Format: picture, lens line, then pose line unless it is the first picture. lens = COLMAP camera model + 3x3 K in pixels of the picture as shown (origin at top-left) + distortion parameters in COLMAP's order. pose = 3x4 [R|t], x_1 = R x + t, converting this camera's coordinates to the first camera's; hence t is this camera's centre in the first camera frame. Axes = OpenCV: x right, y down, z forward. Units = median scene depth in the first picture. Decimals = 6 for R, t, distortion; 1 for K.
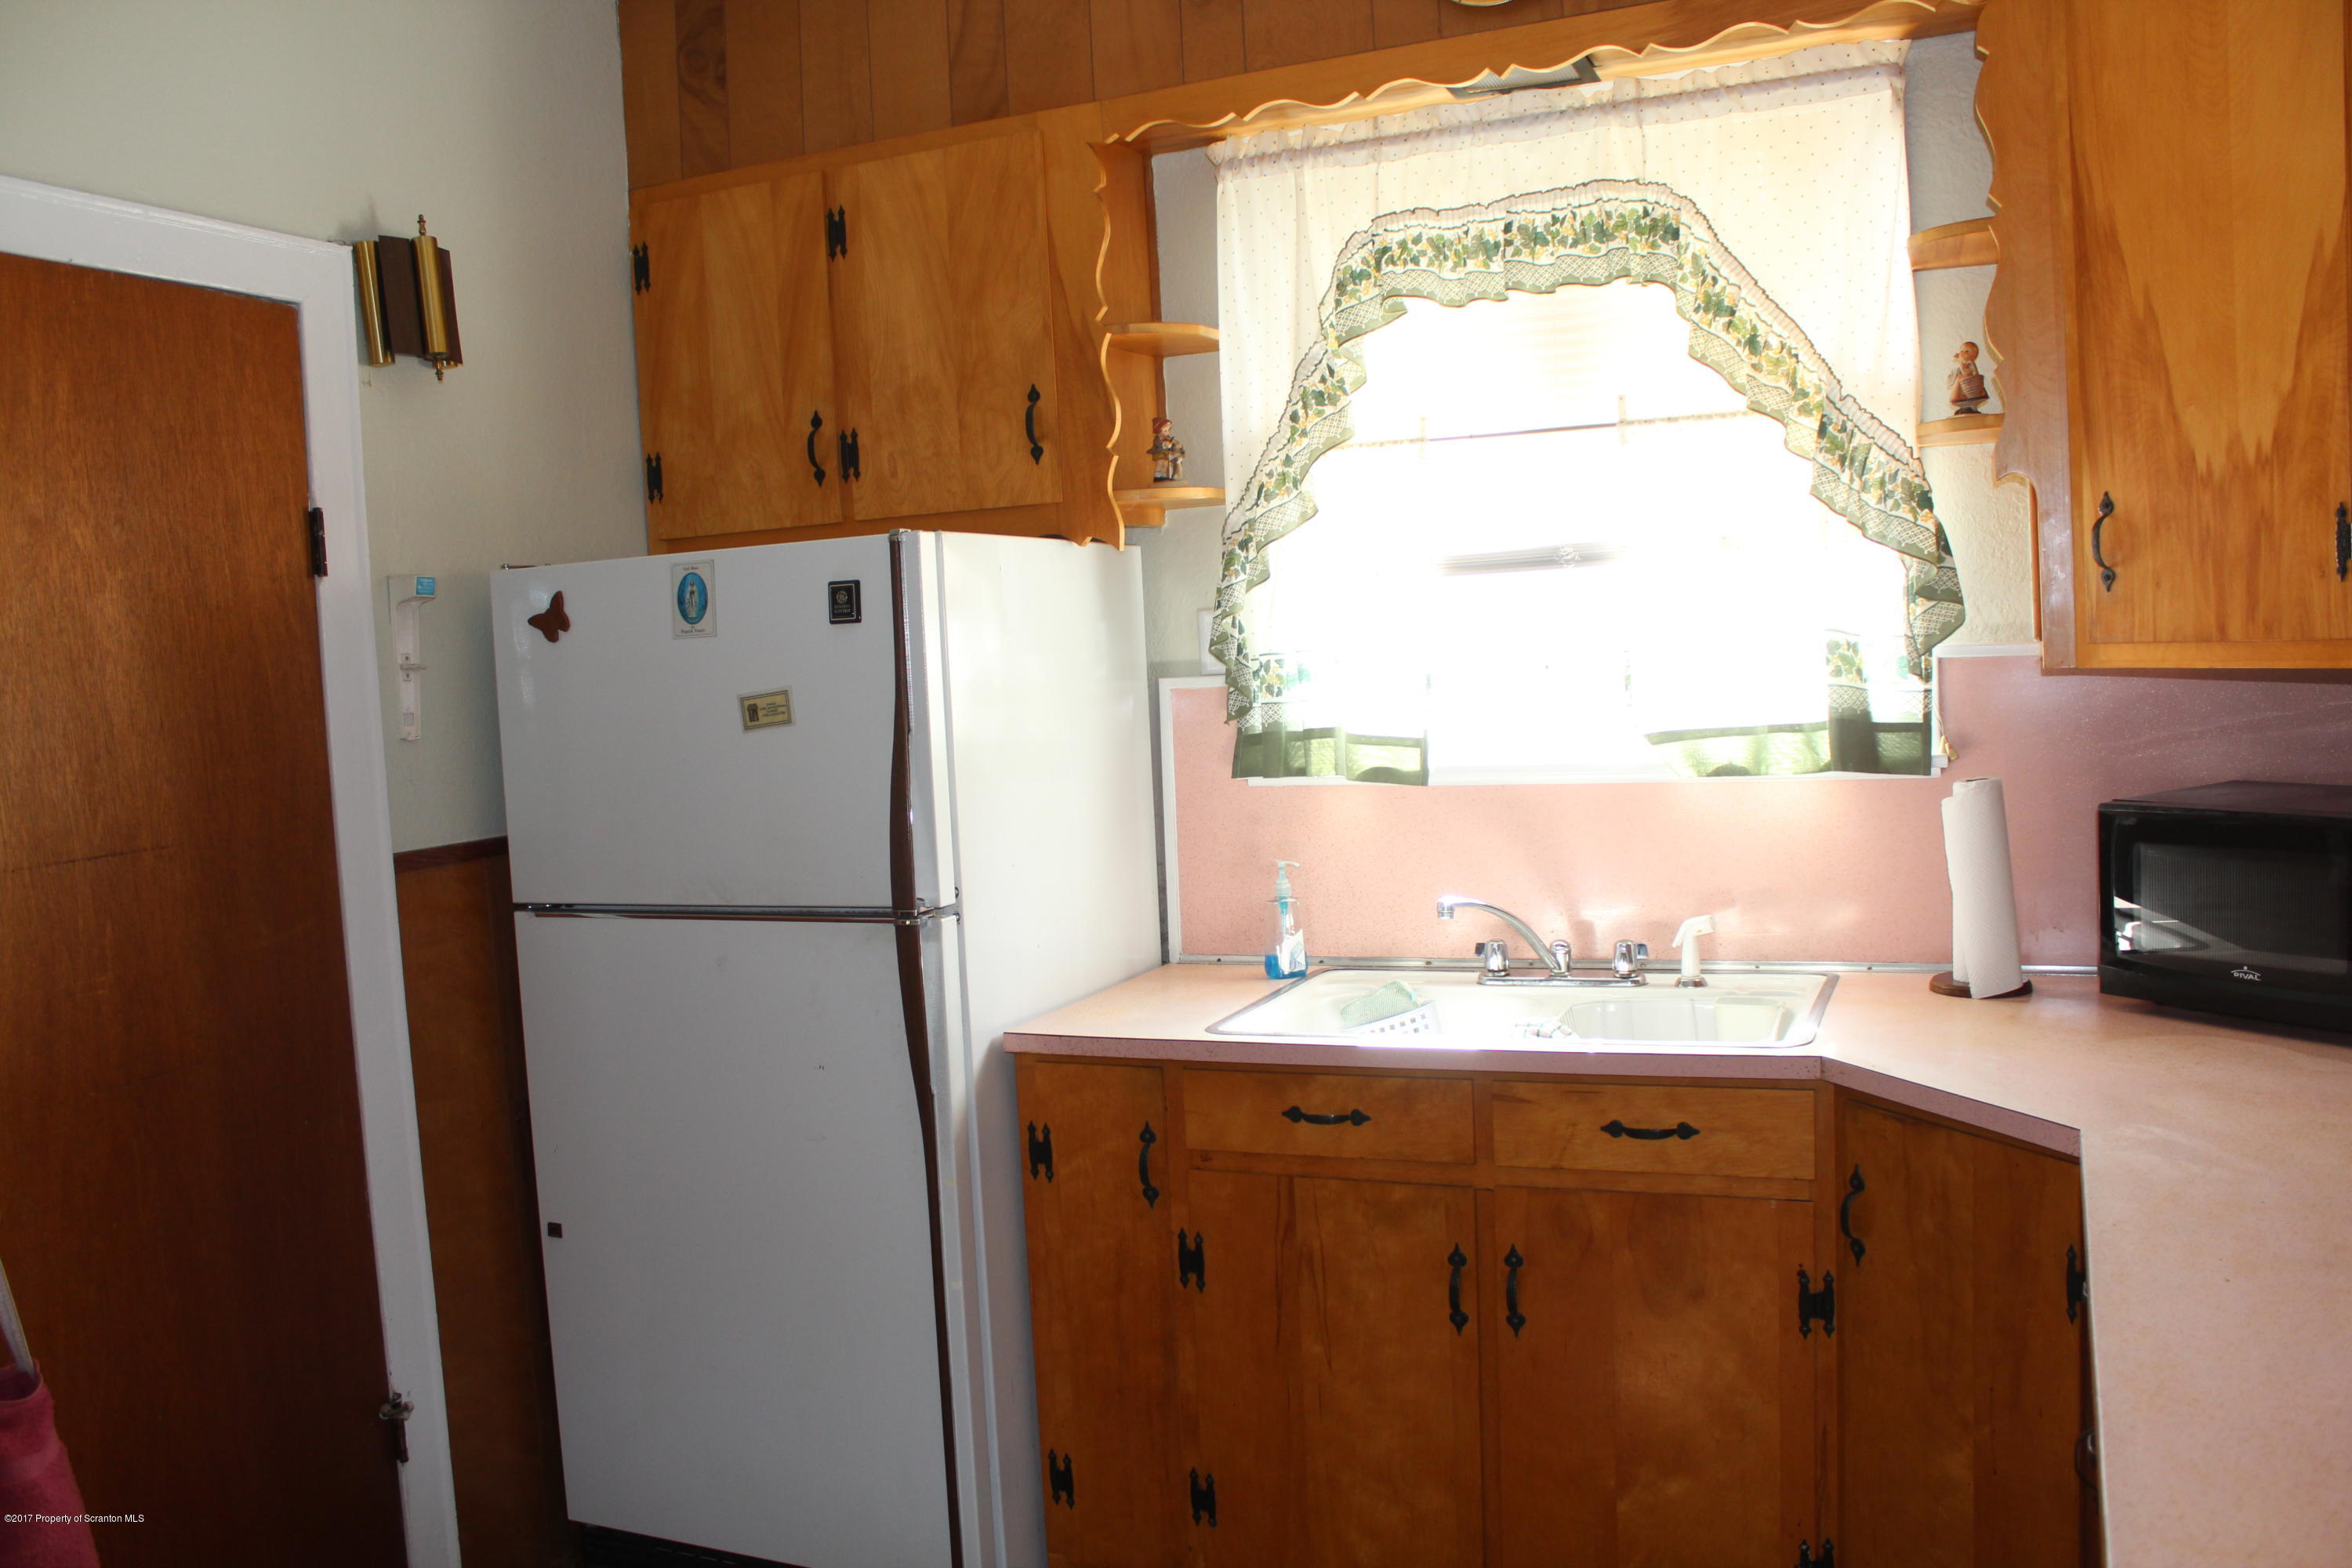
lens RADIAL K [[1984.1, 0, 1176.0], [0, 1984.1, 784.0], [0, 0, 1]] dist [-0.151447, 0.150985]
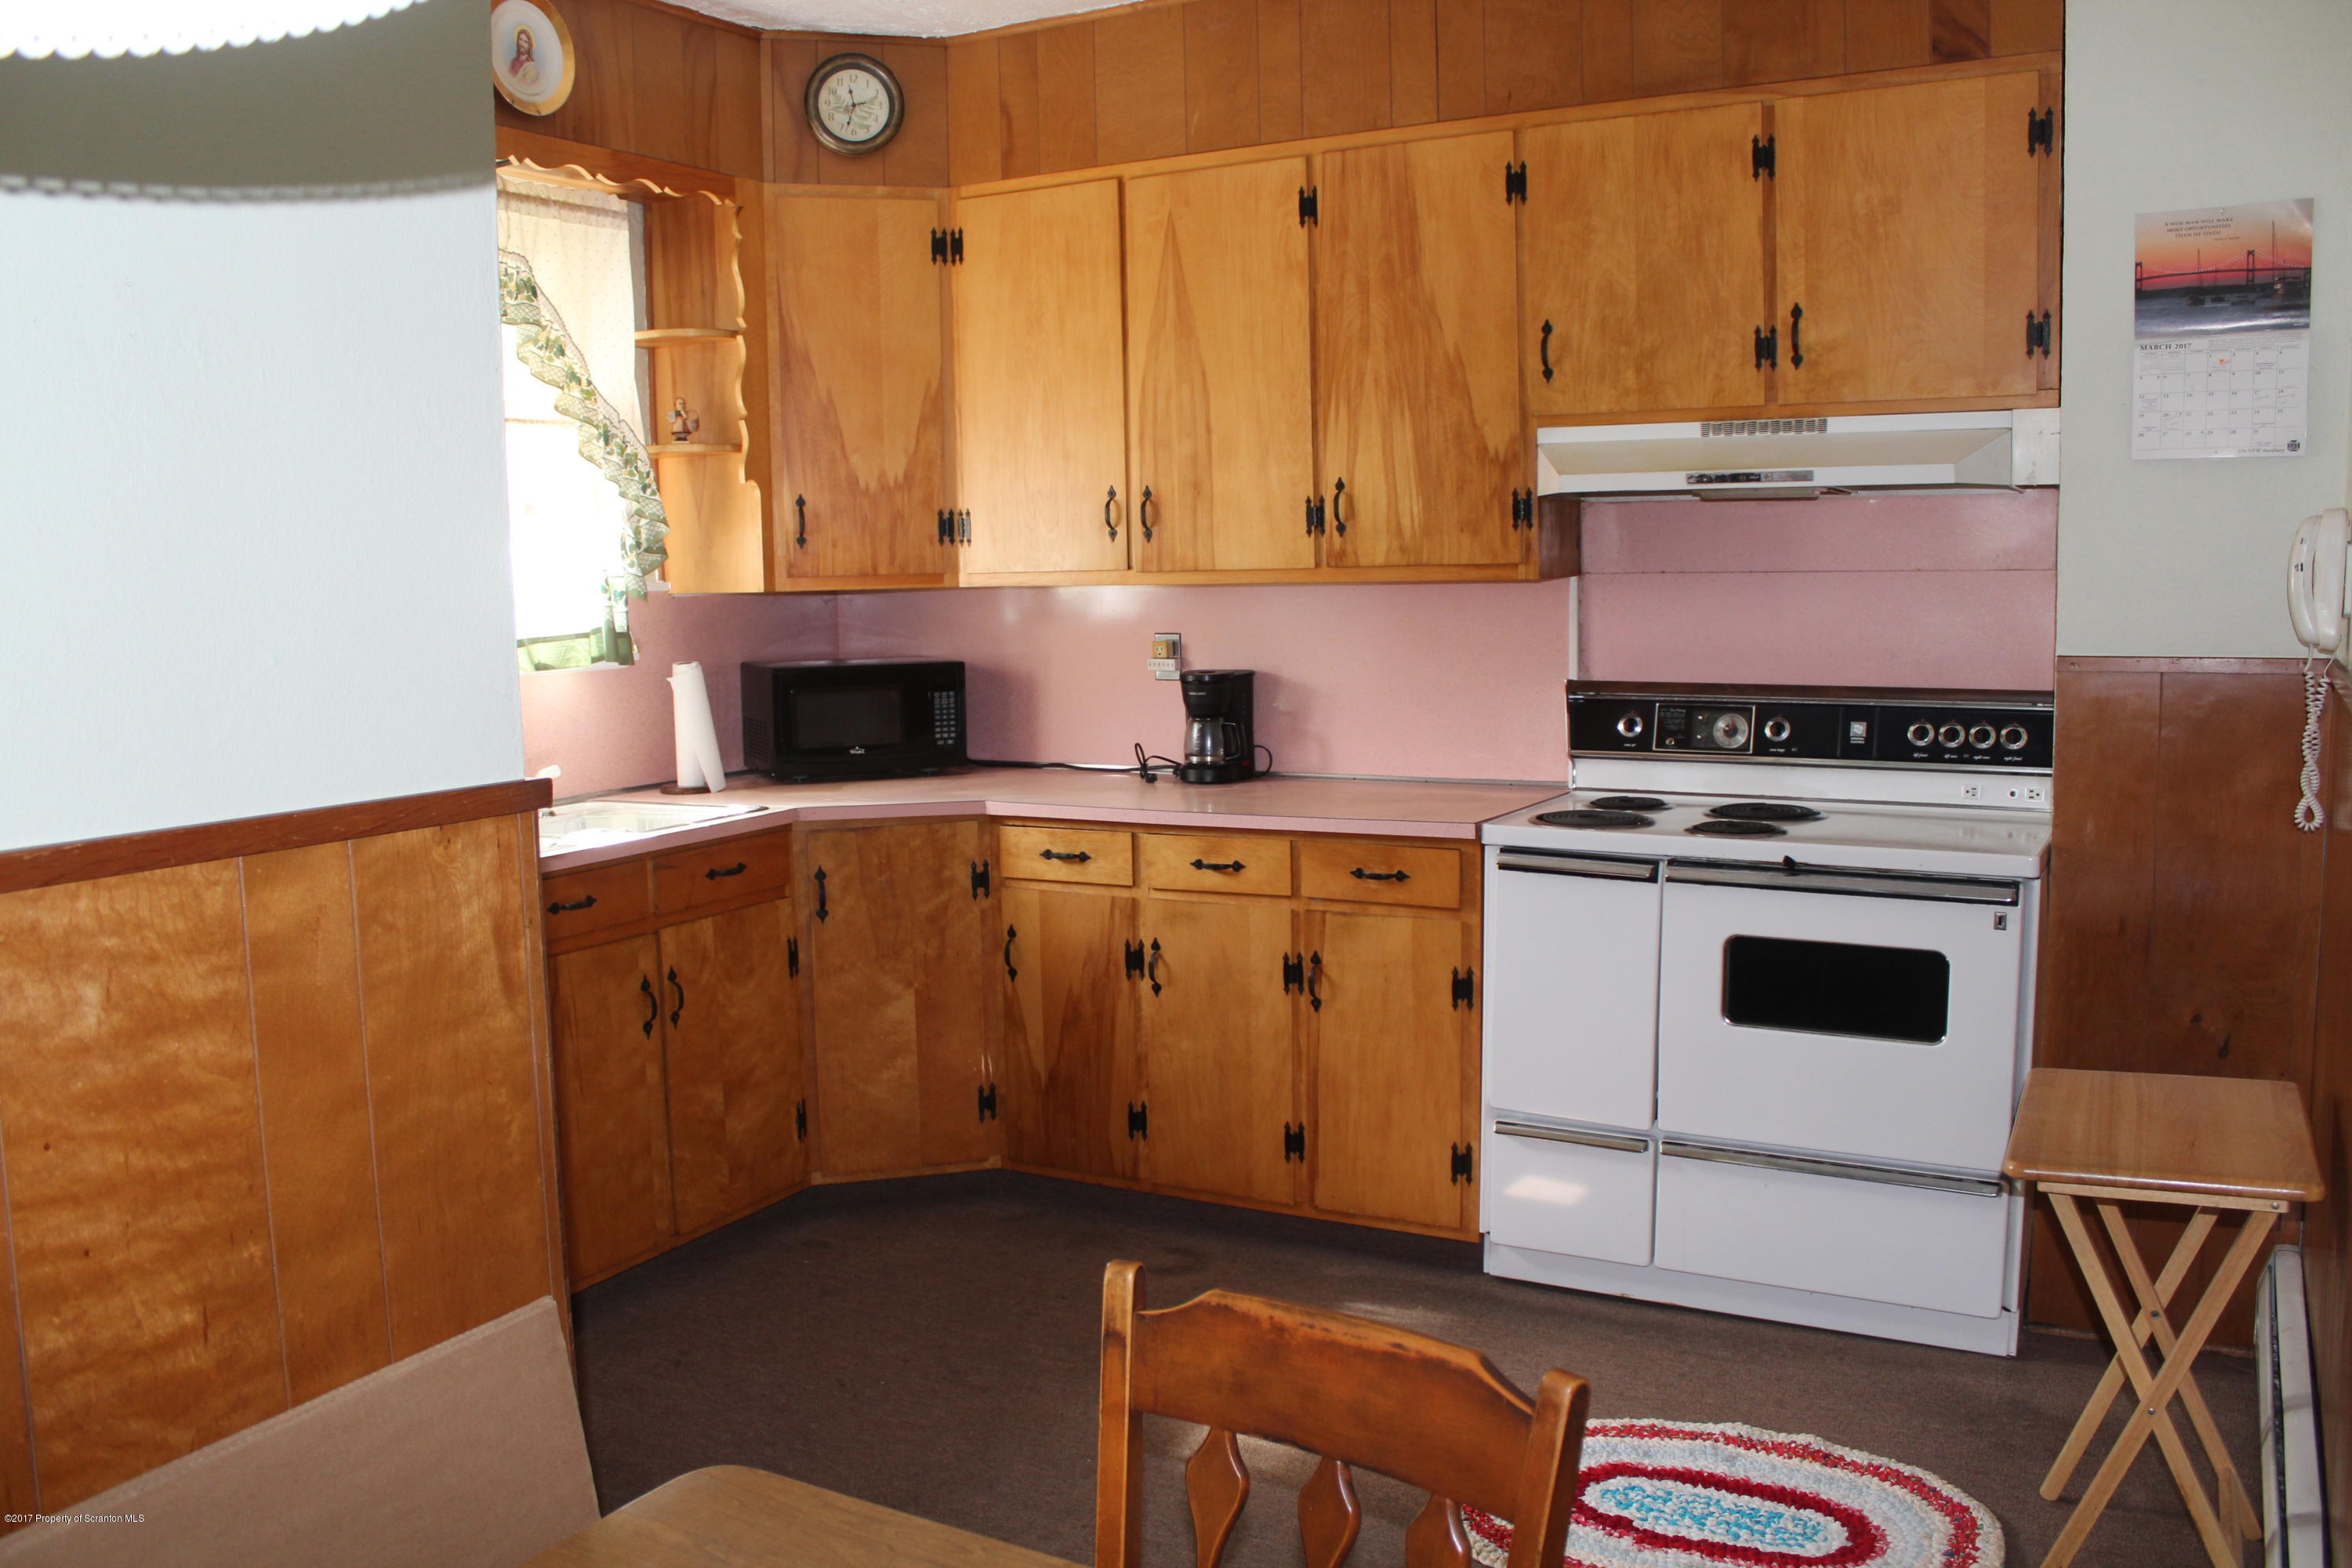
lens RADIAL K [[1984.1, 0, 1176.0], [0, 1984.1, 784.0], [0, 0, 1]] dist [-0.151447, 0.150985]
pose [[0.072894, -0.068020, 0.995017, -1.417141], [0.087195, 0.994286, 0.061582, 0.039195], [-0.993521, 0.082271, 0.078408, 0.538409]]
